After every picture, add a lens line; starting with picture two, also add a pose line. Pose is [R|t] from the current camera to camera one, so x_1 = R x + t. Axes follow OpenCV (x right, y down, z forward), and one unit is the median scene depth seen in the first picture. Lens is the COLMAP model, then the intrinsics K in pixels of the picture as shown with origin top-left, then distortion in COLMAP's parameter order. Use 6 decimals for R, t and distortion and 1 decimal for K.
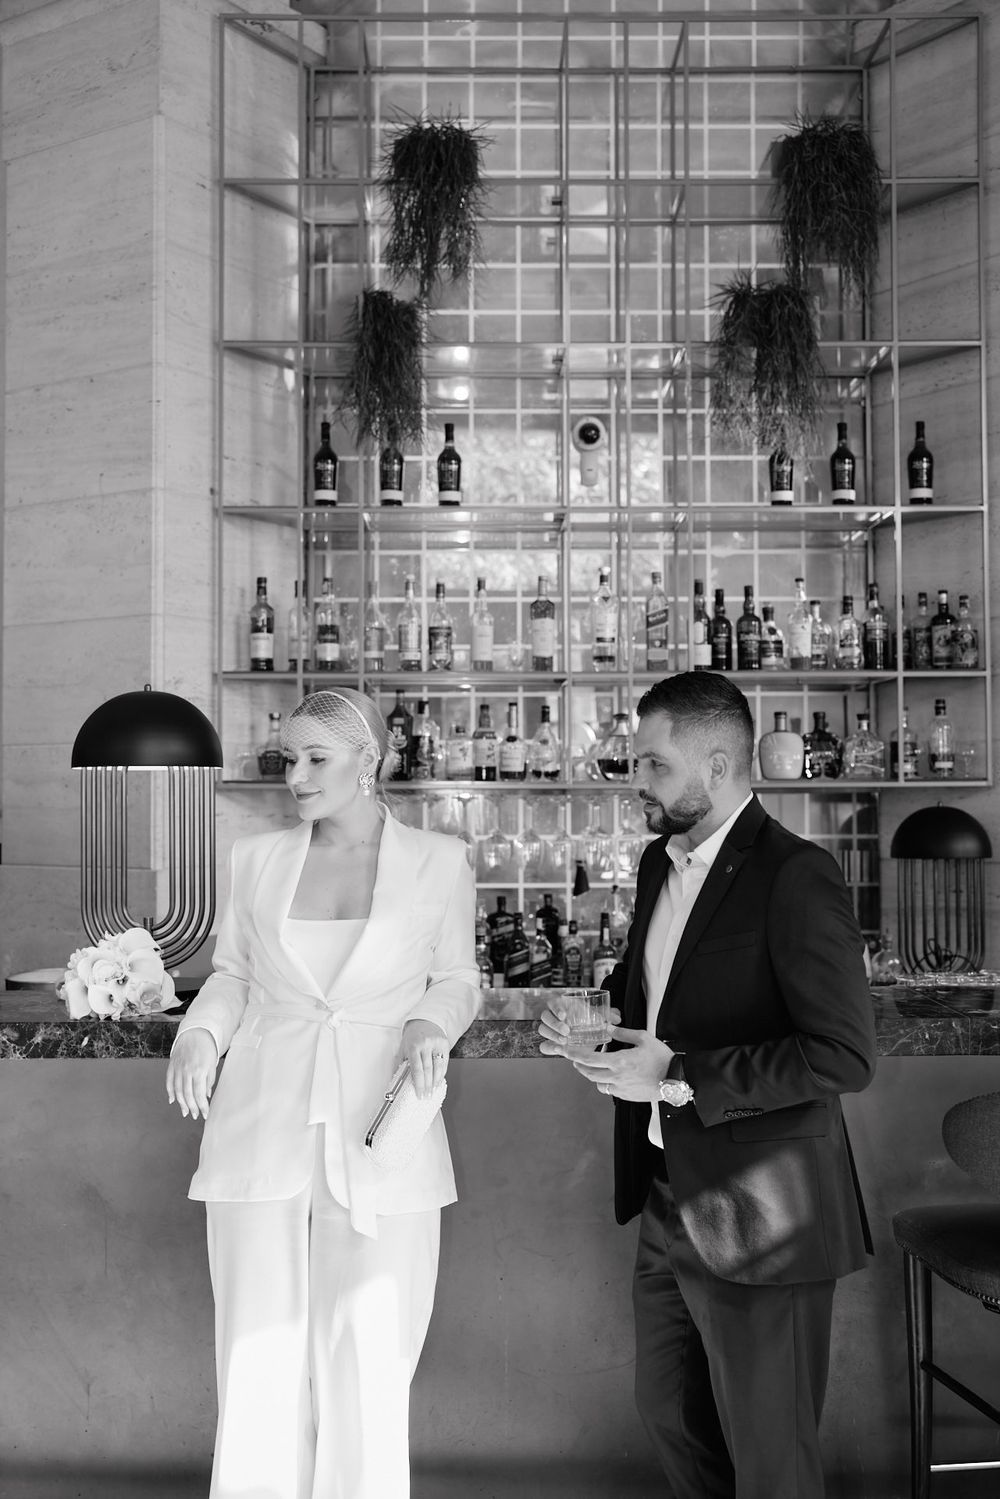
lens RADIAL K [[1667.2, 0, 496.0], [0, 1667.2, 752.3], [0, 0, 1]] dist [0.001202, 0.000000]
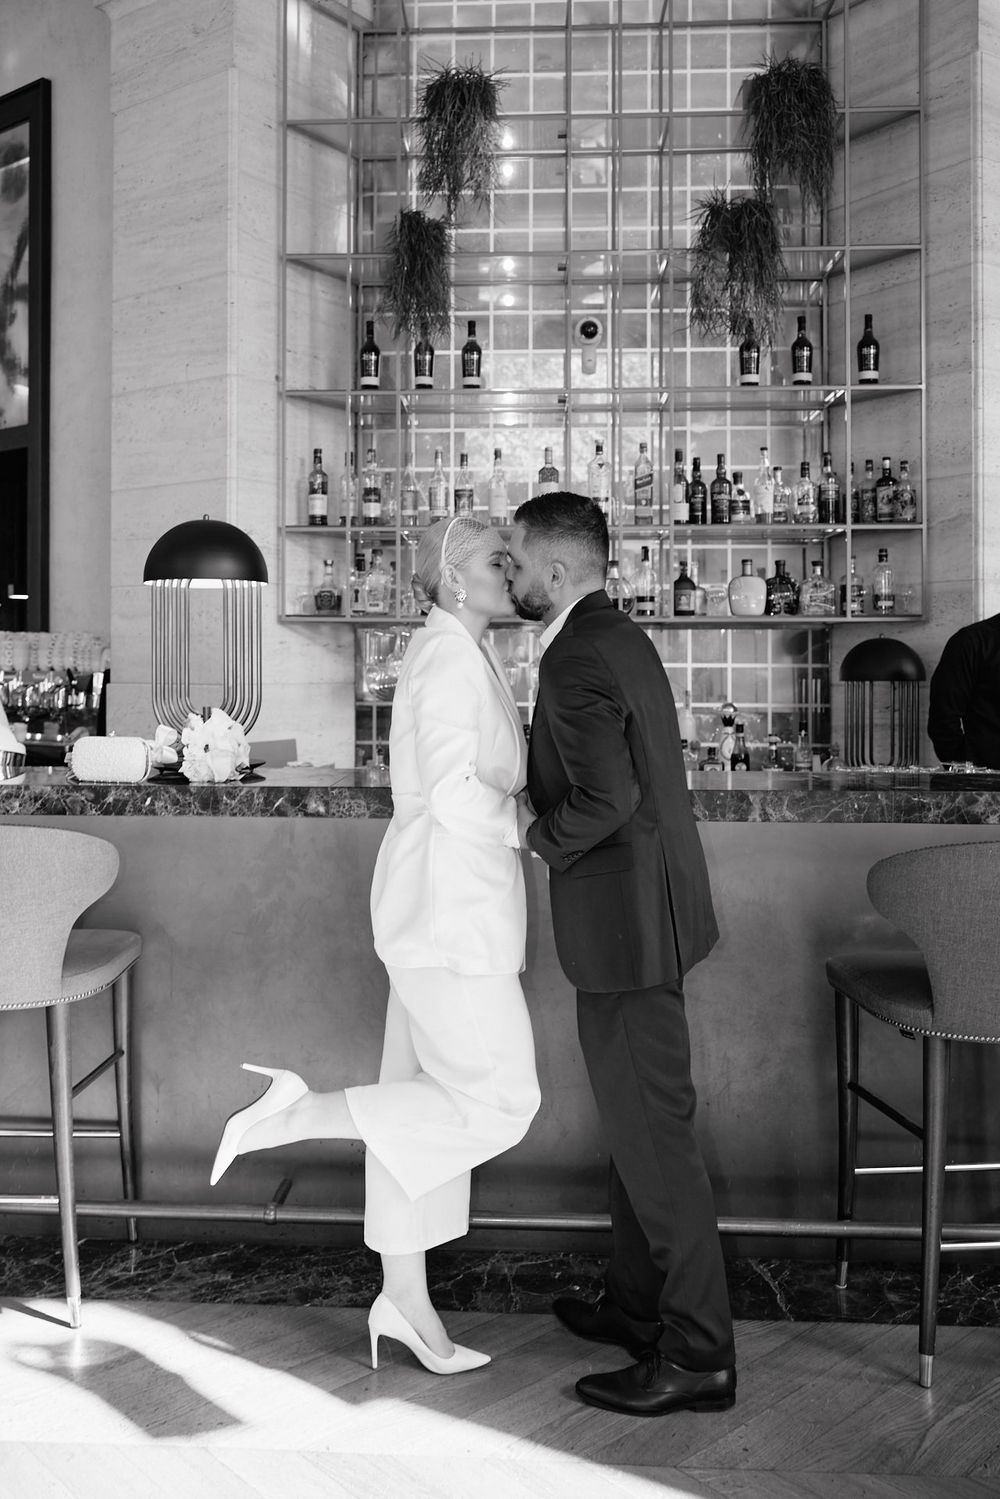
lens RADIAL K [[1239.0, 0, 505.4], [0, 1239.0, 746.2], [0, 0, 1]] dist [-0.005850, -0.017704]
pose [[0.997614, 0.004651, -0.068884, 0.059489], [-0.002571, 0.999539, 0.030254, 0.083933], [0.068993, -0.030005, 0.997166, 0.096478]]
